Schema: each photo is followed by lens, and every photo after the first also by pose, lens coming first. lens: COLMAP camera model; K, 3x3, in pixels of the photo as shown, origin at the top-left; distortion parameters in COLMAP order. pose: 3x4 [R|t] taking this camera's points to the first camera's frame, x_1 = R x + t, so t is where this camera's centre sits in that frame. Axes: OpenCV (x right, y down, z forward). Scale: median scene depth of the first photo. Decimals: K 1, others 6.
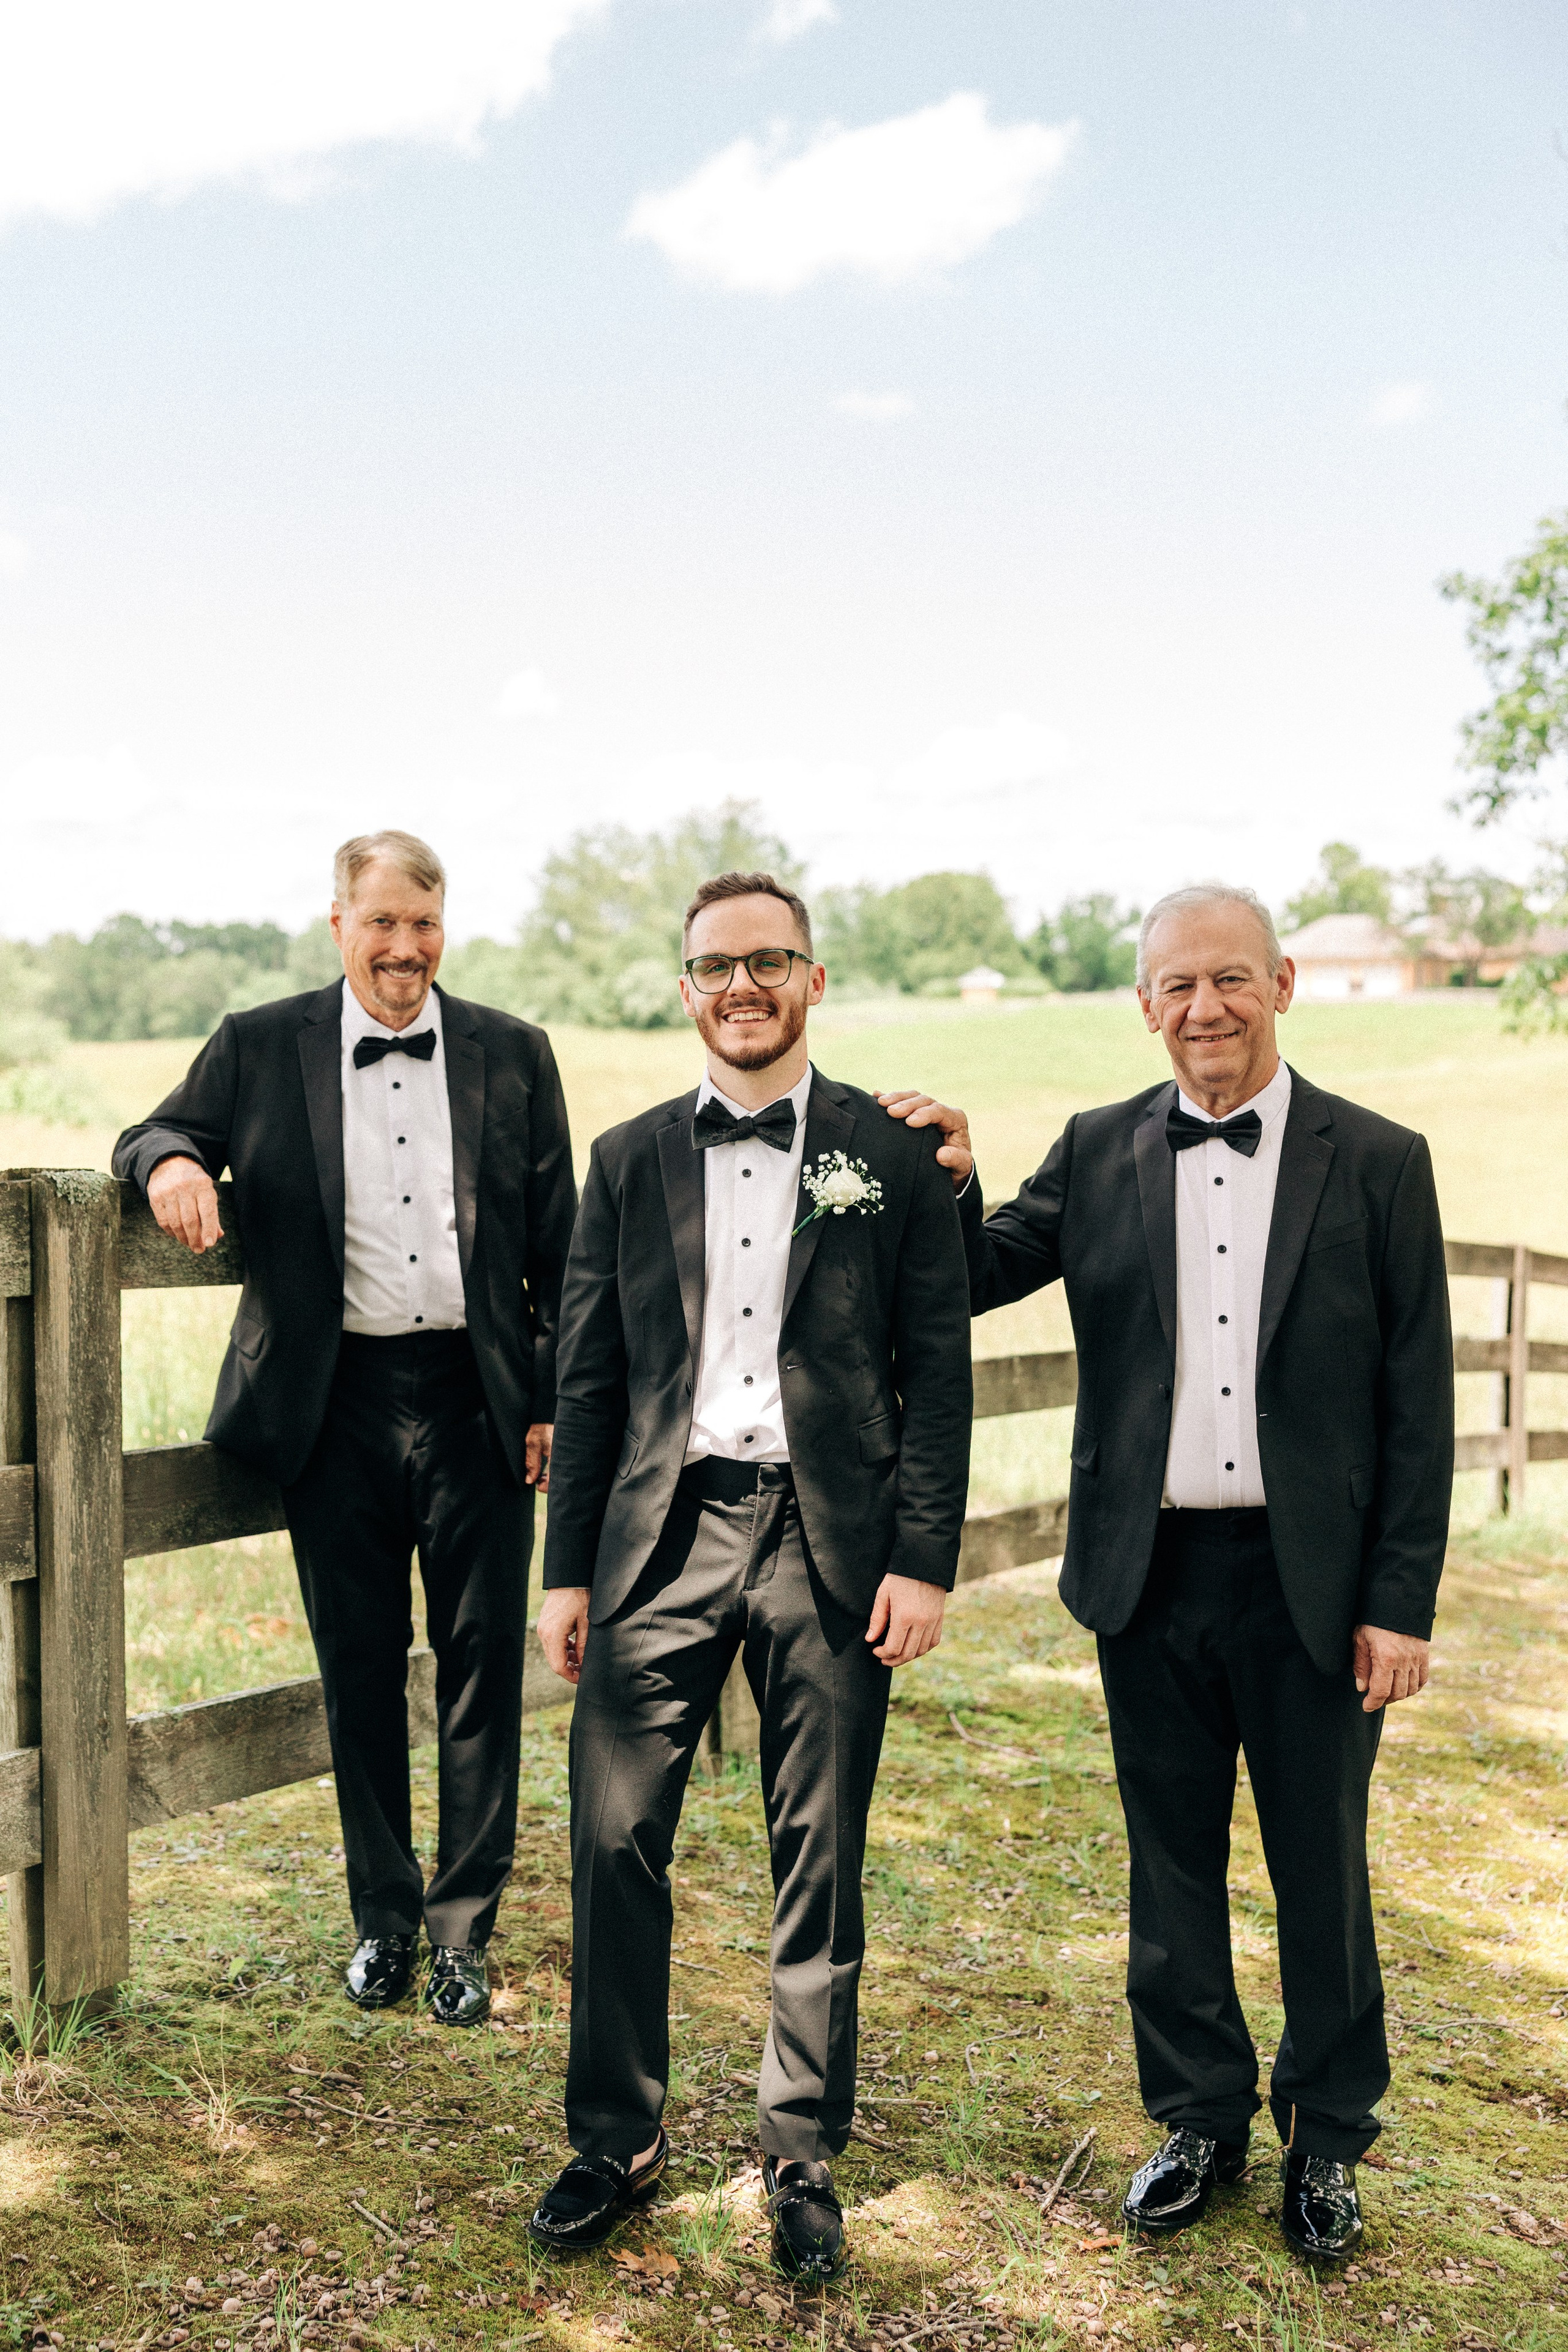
lens RADIAL K [[3078.4, 0, 784.9], [0, 3078.4, 1176.6], [0, 0, 1]] dist [0.002157, 0.000000]
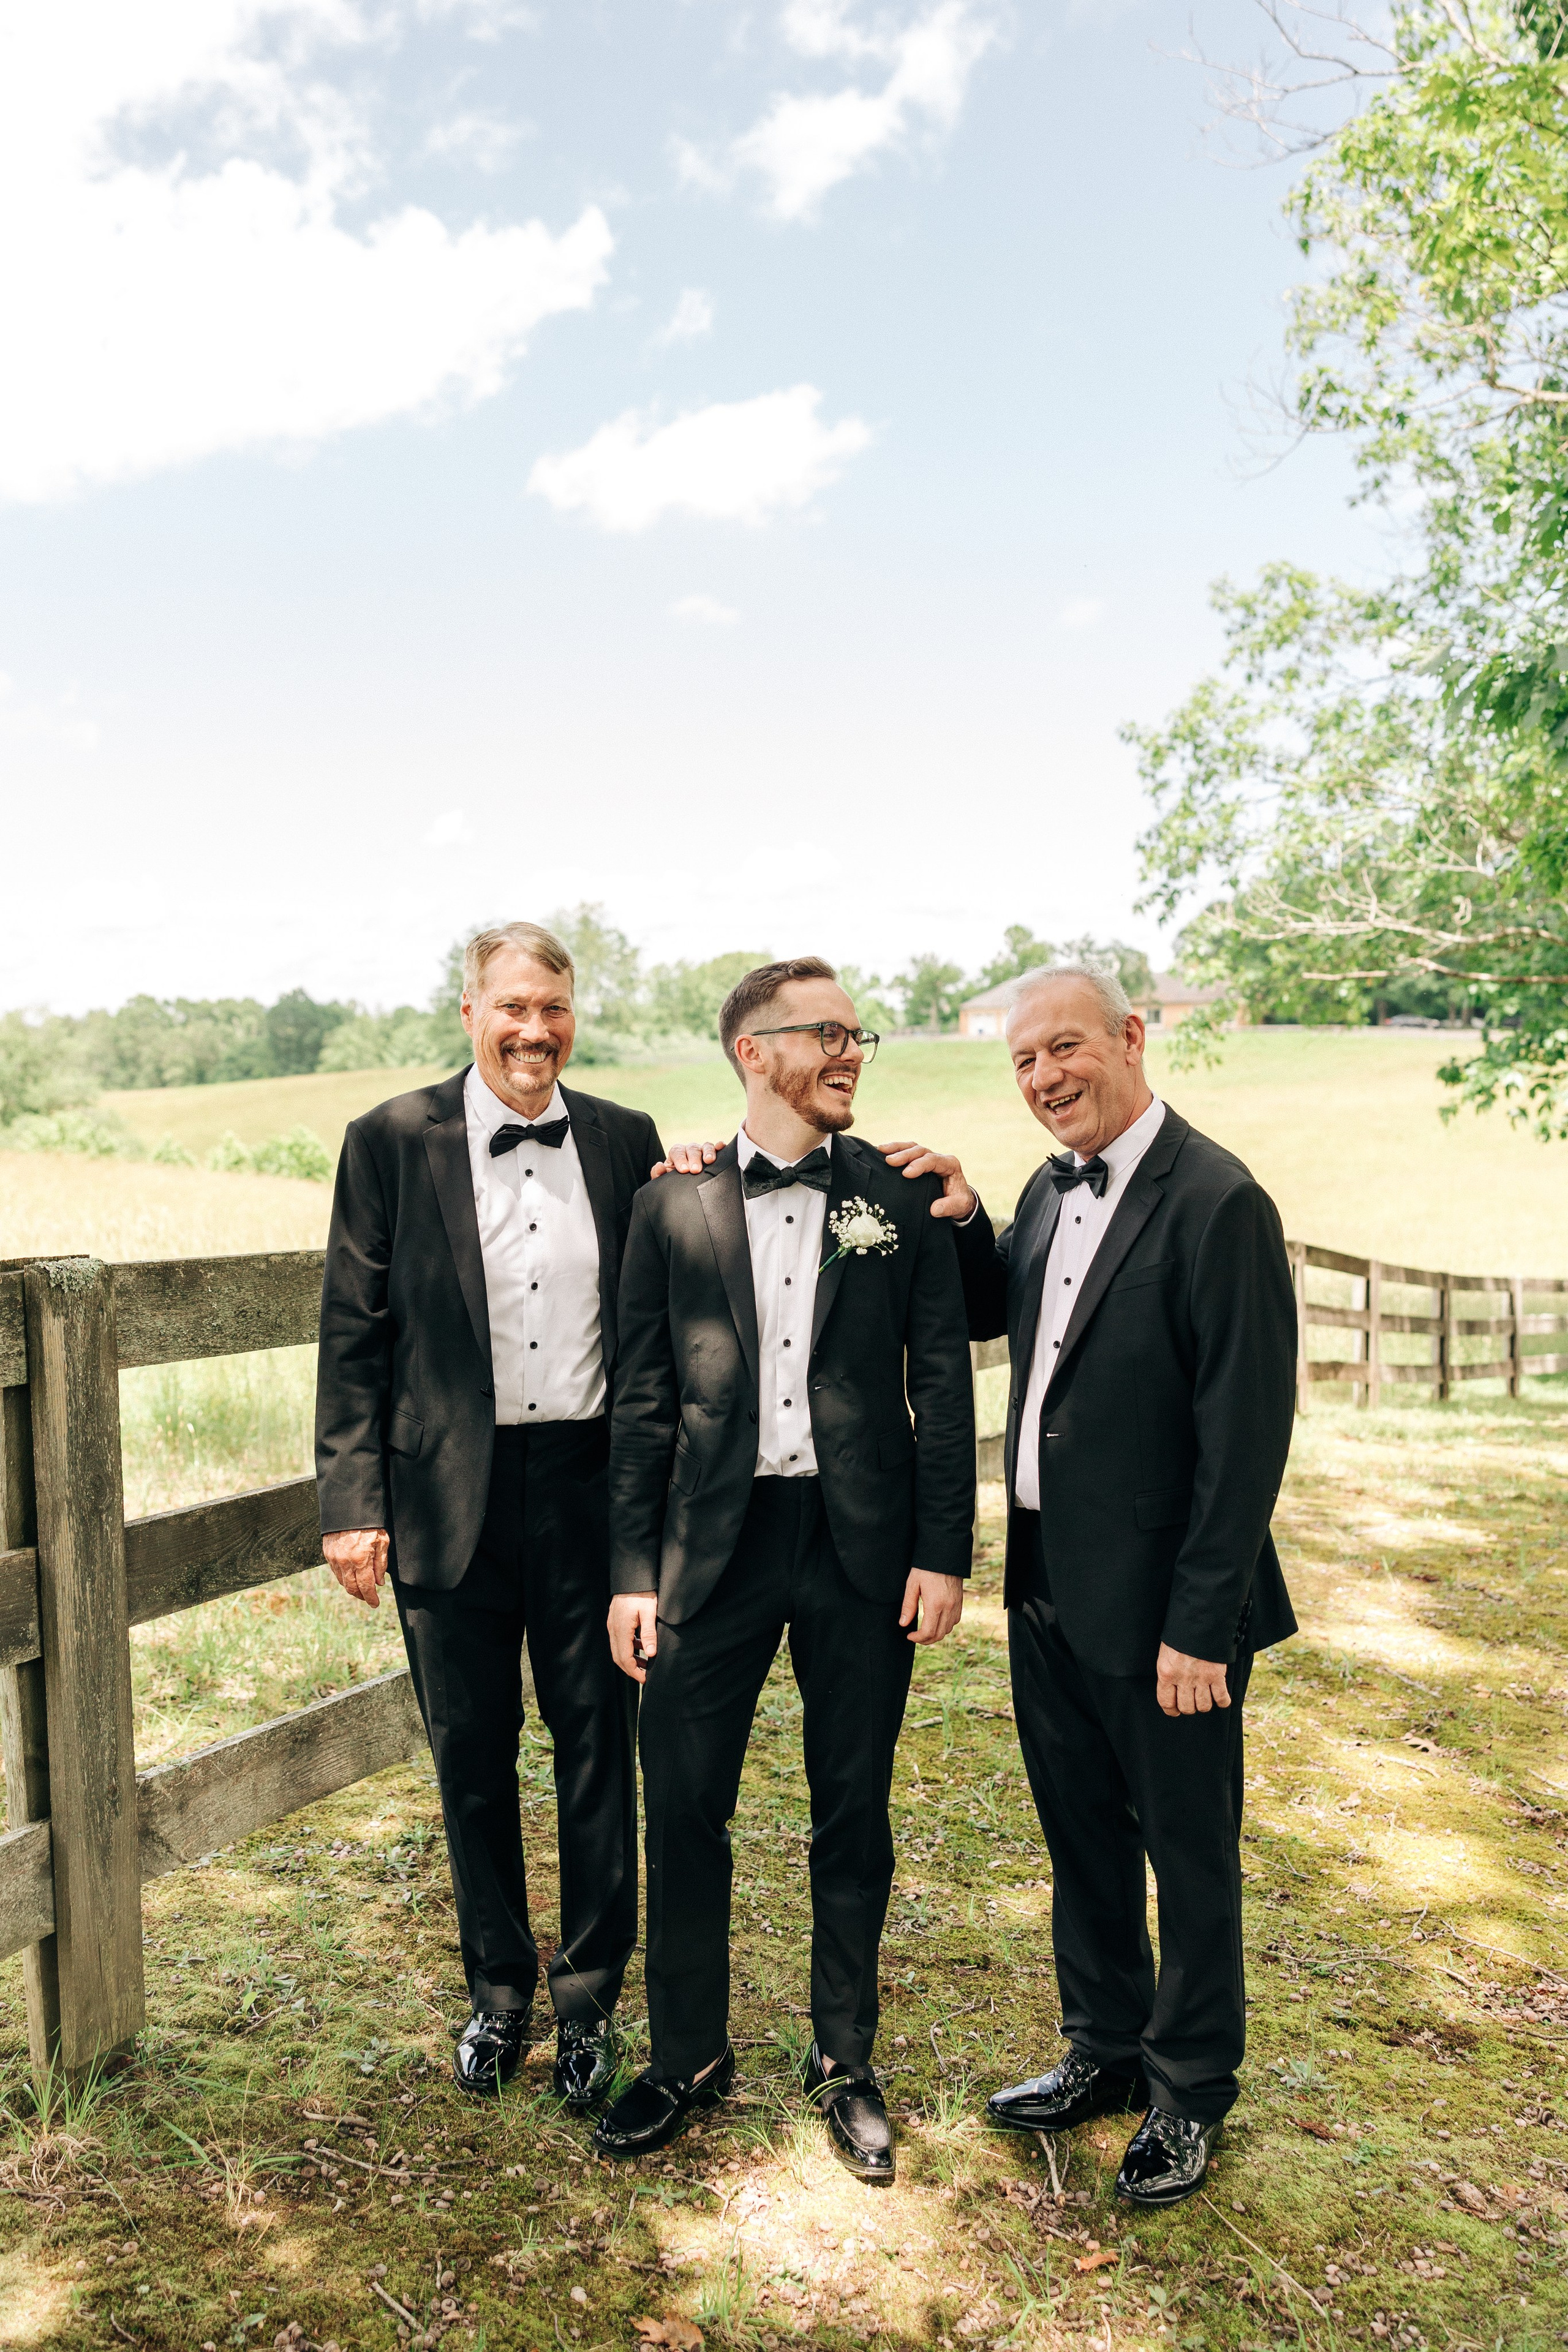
lens RADIAL K [[2175.4, 0, 786.8], [0, 2175.4, 1170.7], [0, 0, 1]] dist [-0.011603, 0.022156]
pose [[0.996852, -0.027549, 0.074347, -0.042171], [0.027448, 0.999620, 0.002387, -0.025489], [-0.074385, -0.000338, 0.997230, 0.245262]]
